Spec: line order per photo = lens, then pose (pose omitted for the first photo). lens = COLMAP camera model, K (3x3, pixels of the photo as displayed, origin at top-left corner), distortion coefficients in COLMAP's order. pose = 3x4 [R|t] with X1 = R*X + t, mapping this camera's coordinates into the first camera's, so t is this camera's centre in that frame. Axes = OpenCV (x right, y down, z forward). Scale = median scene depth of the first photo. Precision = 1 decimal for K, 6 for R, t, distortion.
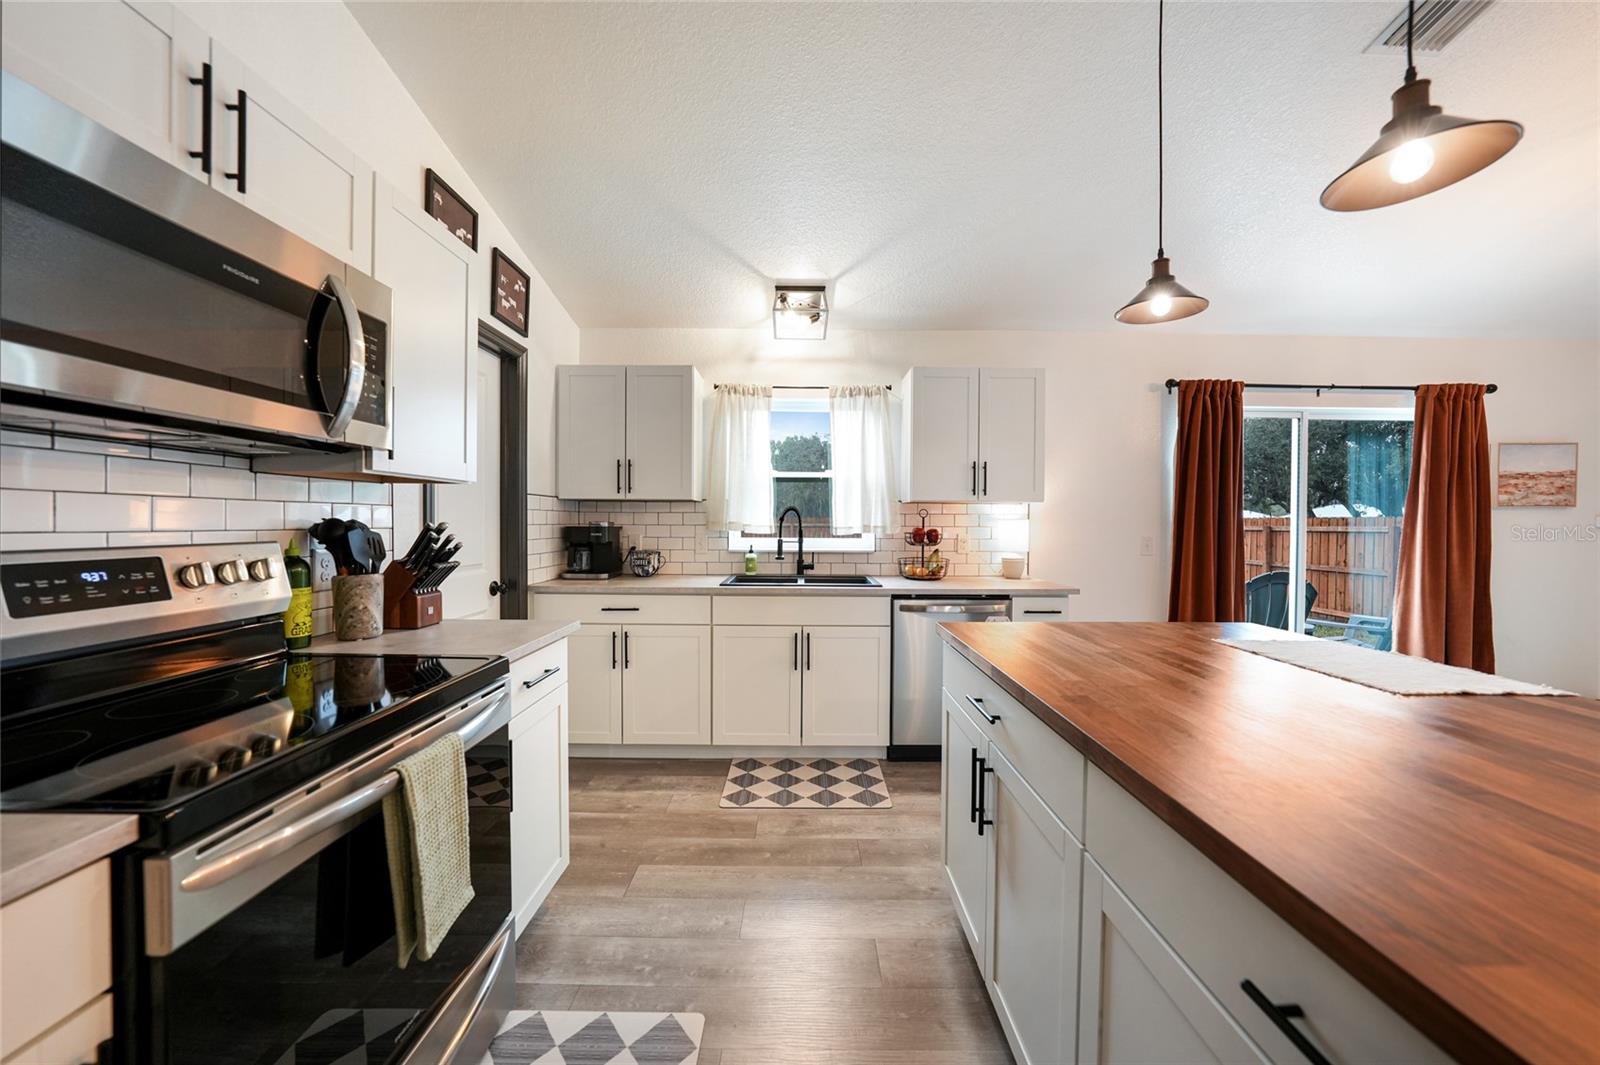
lens RADIAL K [[553.0, 0, 797.7], [0, 553.0, 526.3], [0, 0, 1]] dist [-0.017685, 0.002051]
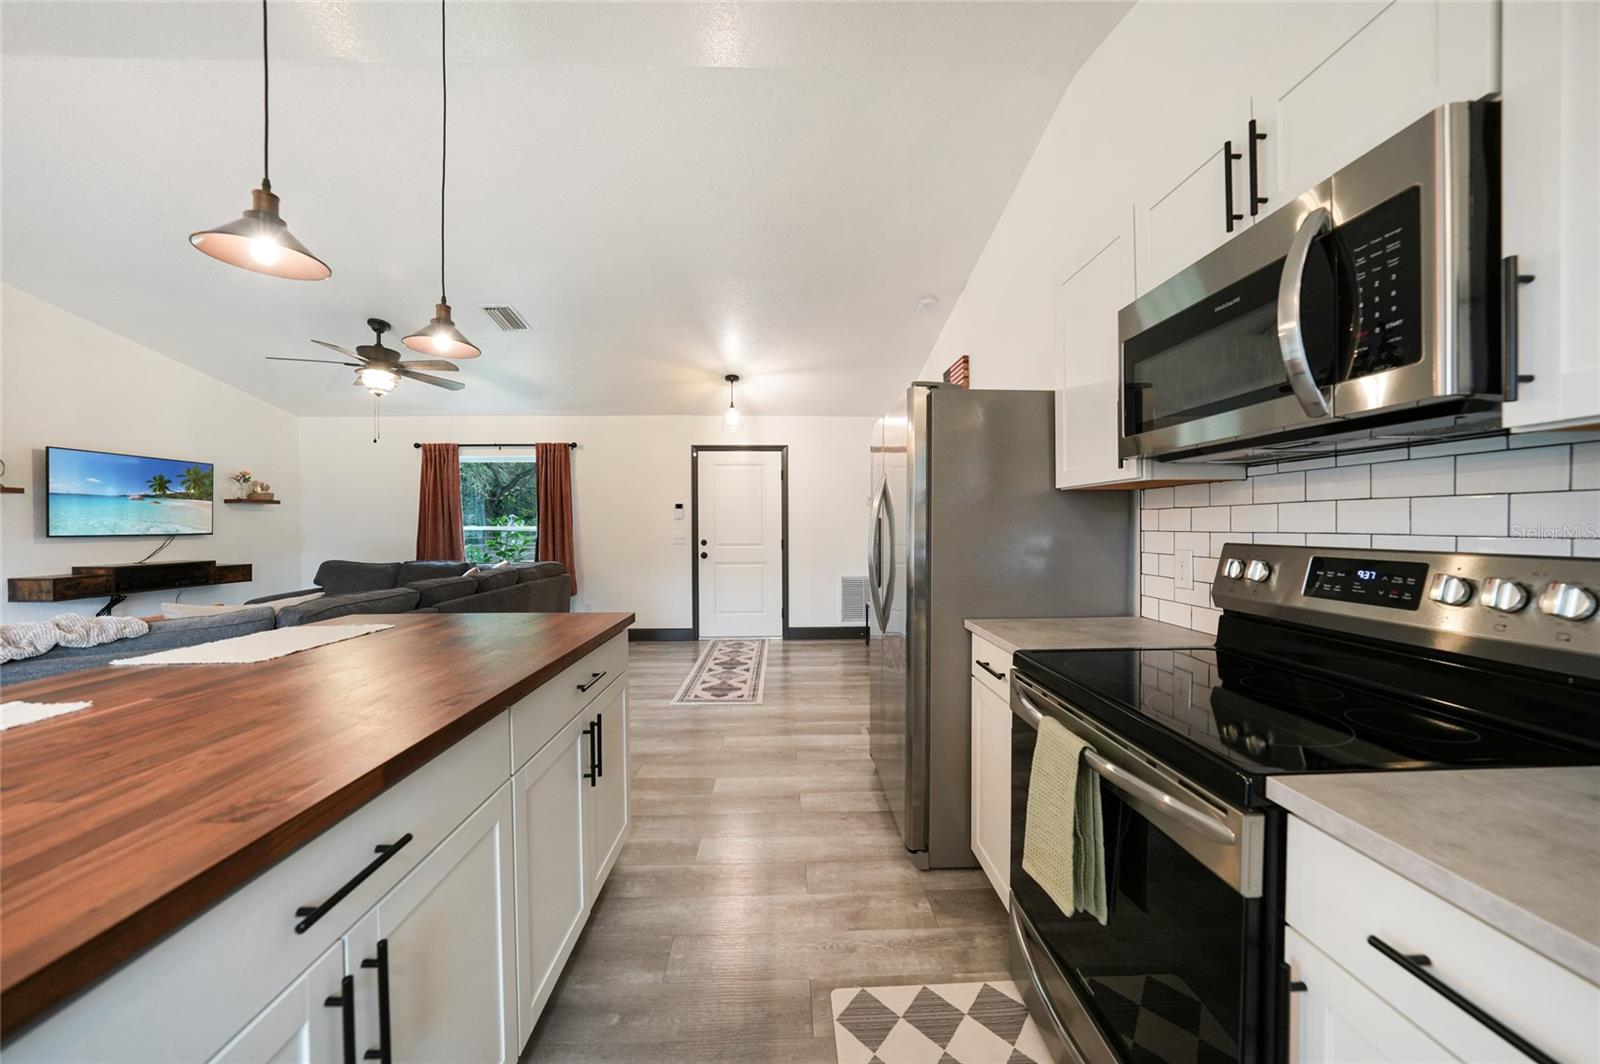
lens RADIAL K [[553.0, 0, 793.5], [0, 553.0, 531.9], [0, 0, 1]] dist [-0.017685, 0.002051]
pose [[-0.999620, -0.000560, -0.027548, -0.029003], [-0.001094, 0.999812, 0.019383, -0.004588], [0.027532, 0.019406, -0.999433, 0.627062]]
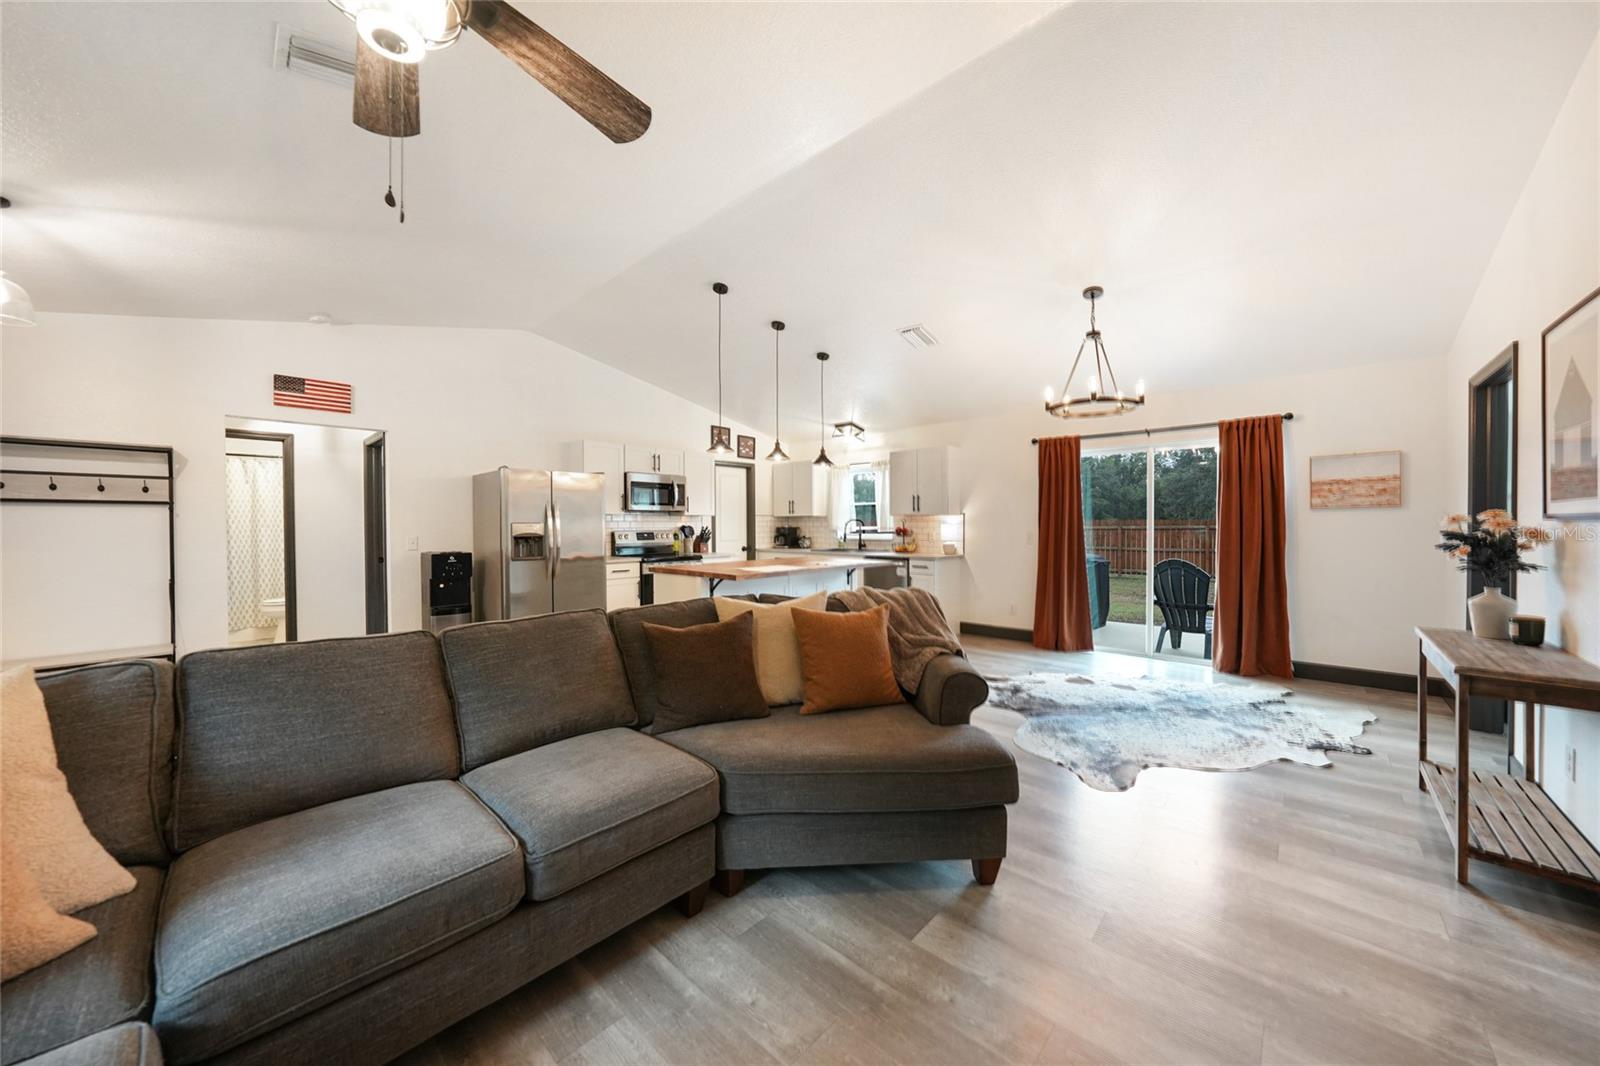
lens RADIAL K [[553.0, 0, 810.1], [0, 553.0, 526.9], [0, 0, 1]] dist [-0.017685, 0.002051]
pose [[0.744113, -0.005878, -0.668028, 1.328130], [0.002690, 0.999980, -0.005802, 0.011819], [0.668048, 0.002521, 0.744114, -0.752909]]
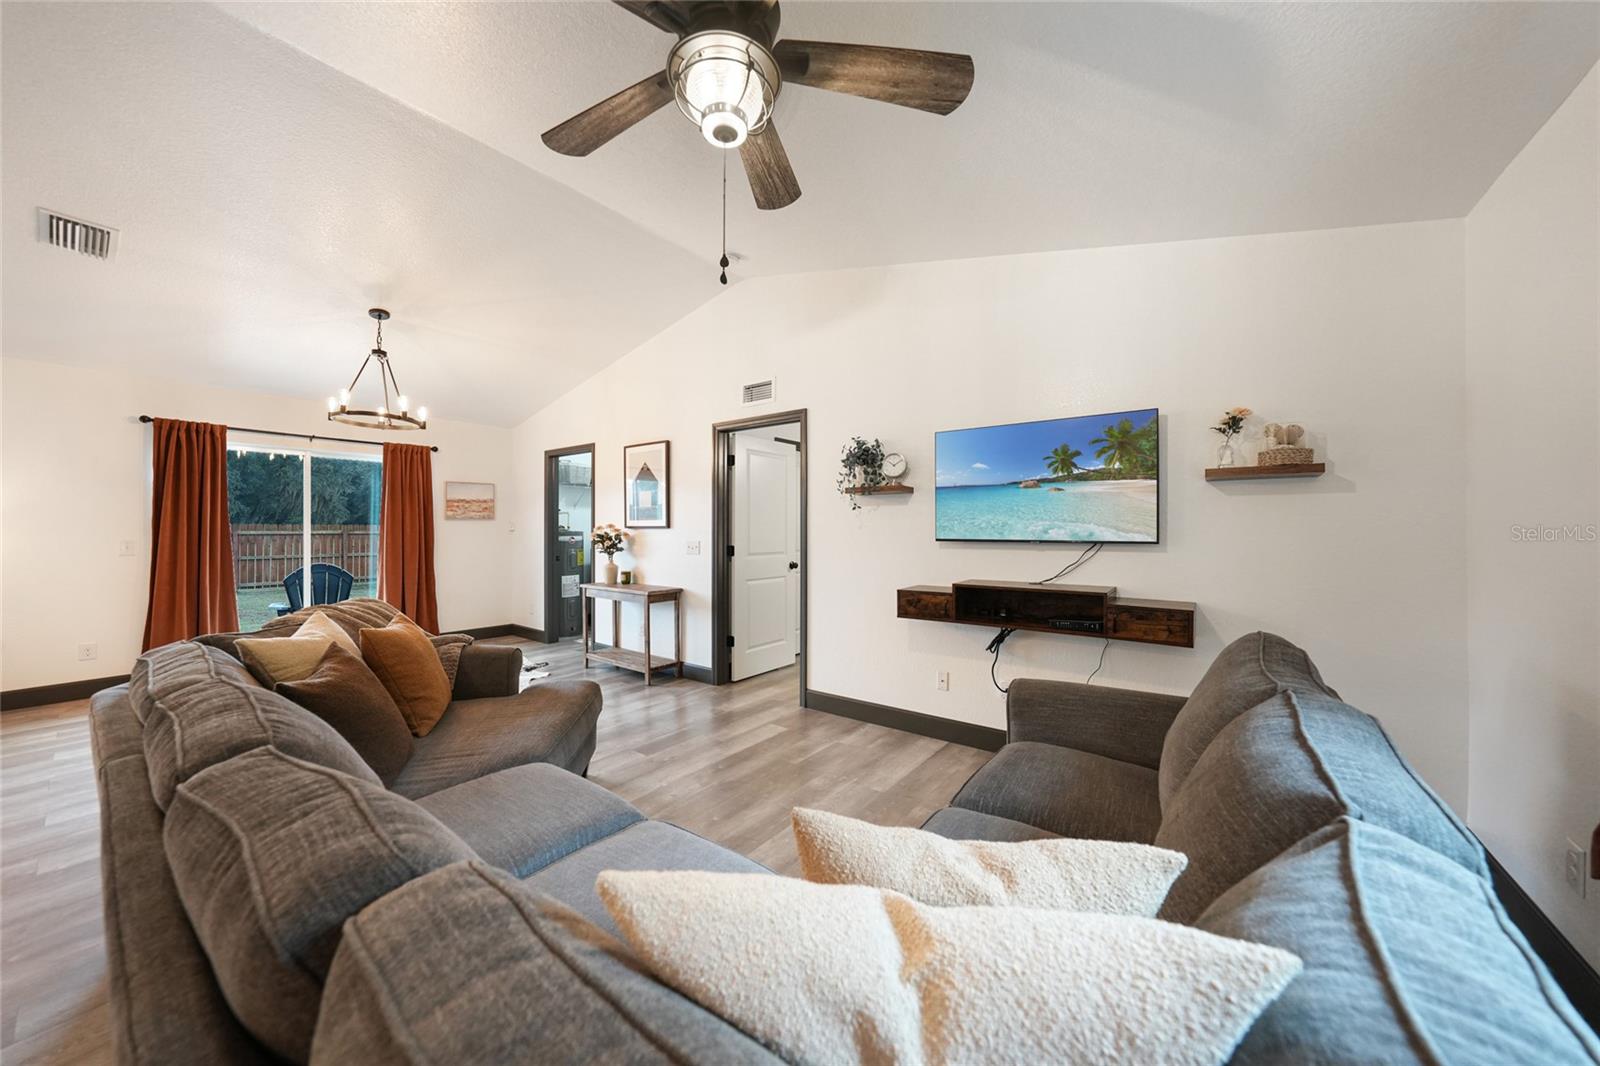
lens RADIAL K [[553.0, 0, 796.2], [0, 553.0, 529.4], [0, 0, 1]] dist [-0.017685, 0.002051]
pose [[0.600452, -0.005824, 0.799639, 0.591926], [0.008782, 0.999961, 0.000688, 0.007650], [-0.799612, 0.006610, 0.600480, -0.974391]]
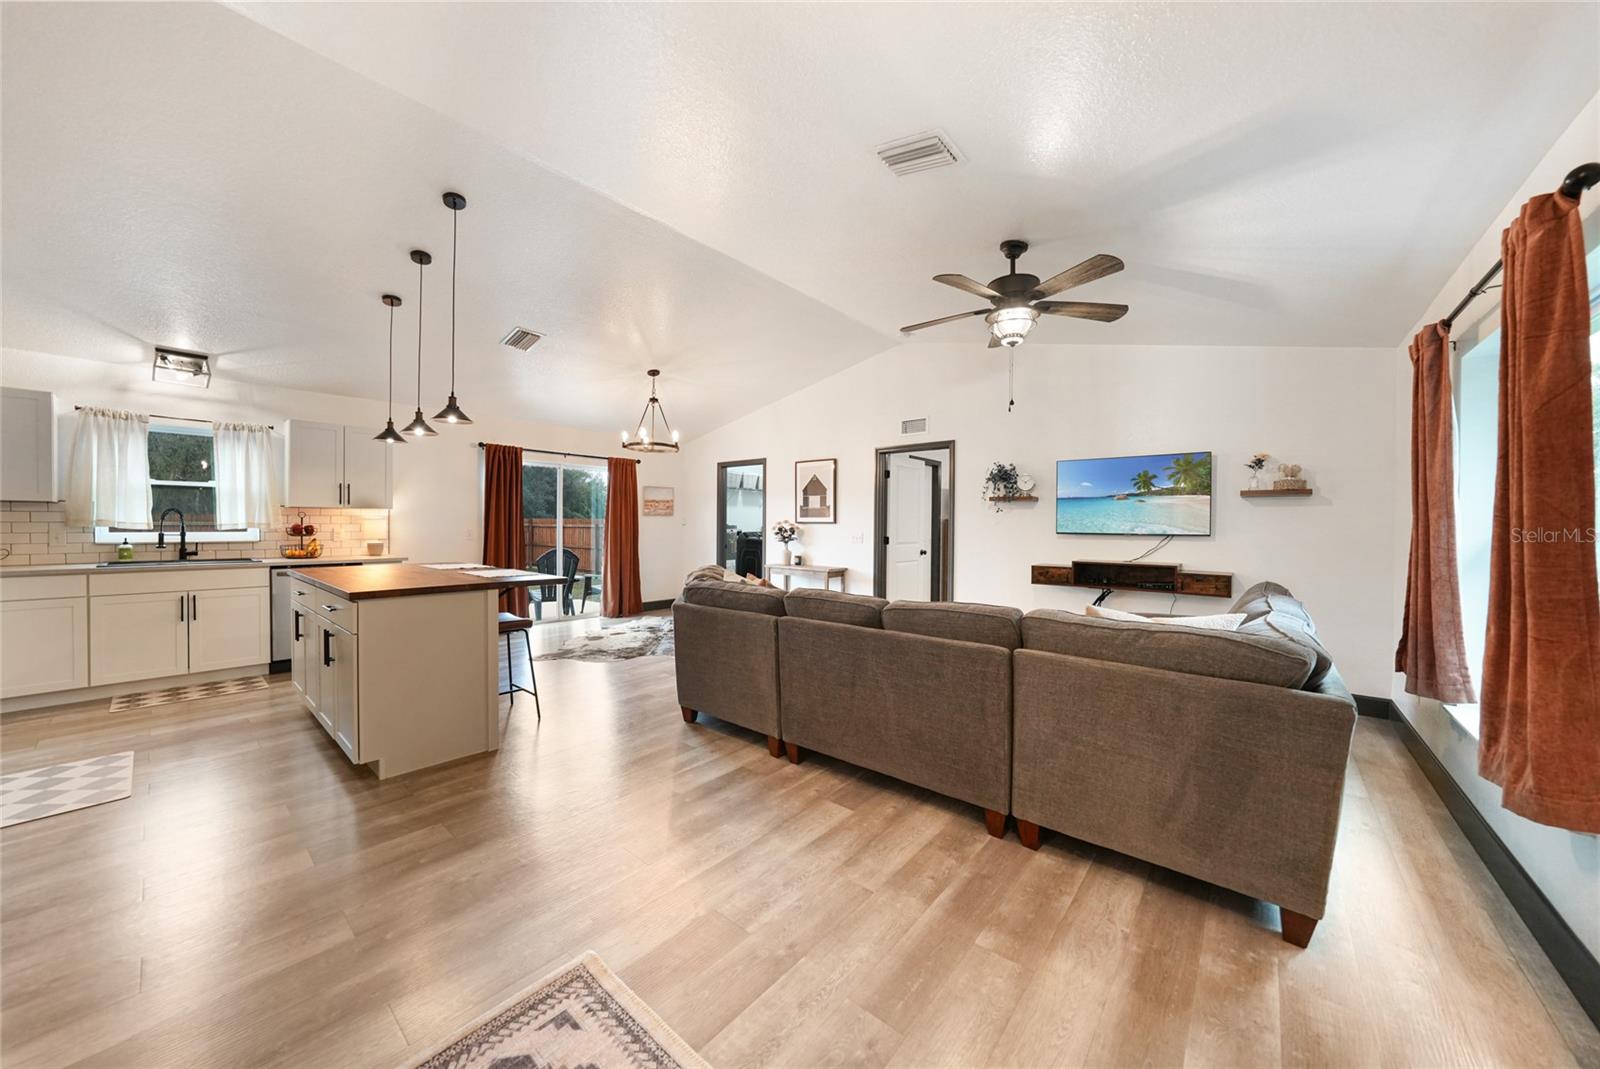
lens RADIAL K [[553.0, 0, 800.3], [0, 553.0, 532.2], [0, 0, 1]] dist [-0.017685, 0.002051]
pose [[0.639184, -0.011653, 0.768965, -0.049505], [0.001460, 0.999902, 0.013939, 0.005675], [-0.769052, -0.007787, 0.639139, -0.997629]]
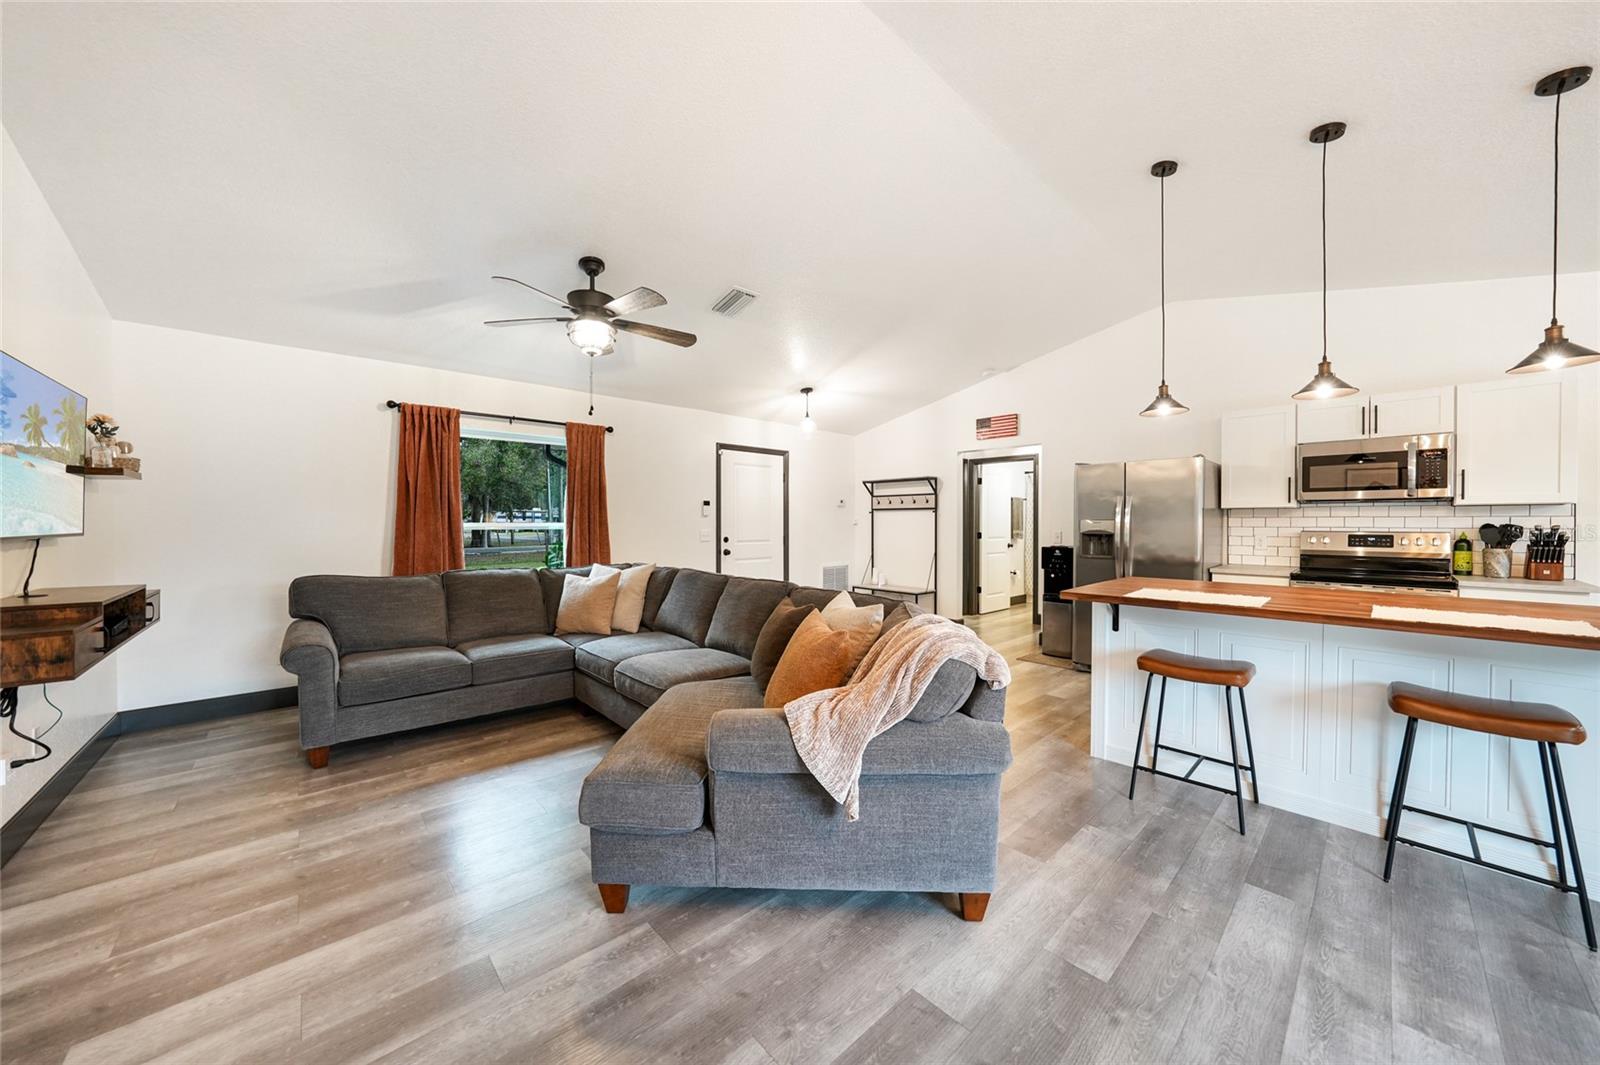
lens RADIAL K [[553.0, 0, 806.1], [0, 553.0, 521.0], [0, 0, 1]] dist [-0.017685, 0.002051]
pose [[-0.730834, -0.005541, -0.682533, 1.281916], [-0.008851, 0.999960, 0.001359, -0.001227], [0.682498, 0.007035, -0.730853, 0.325578]]
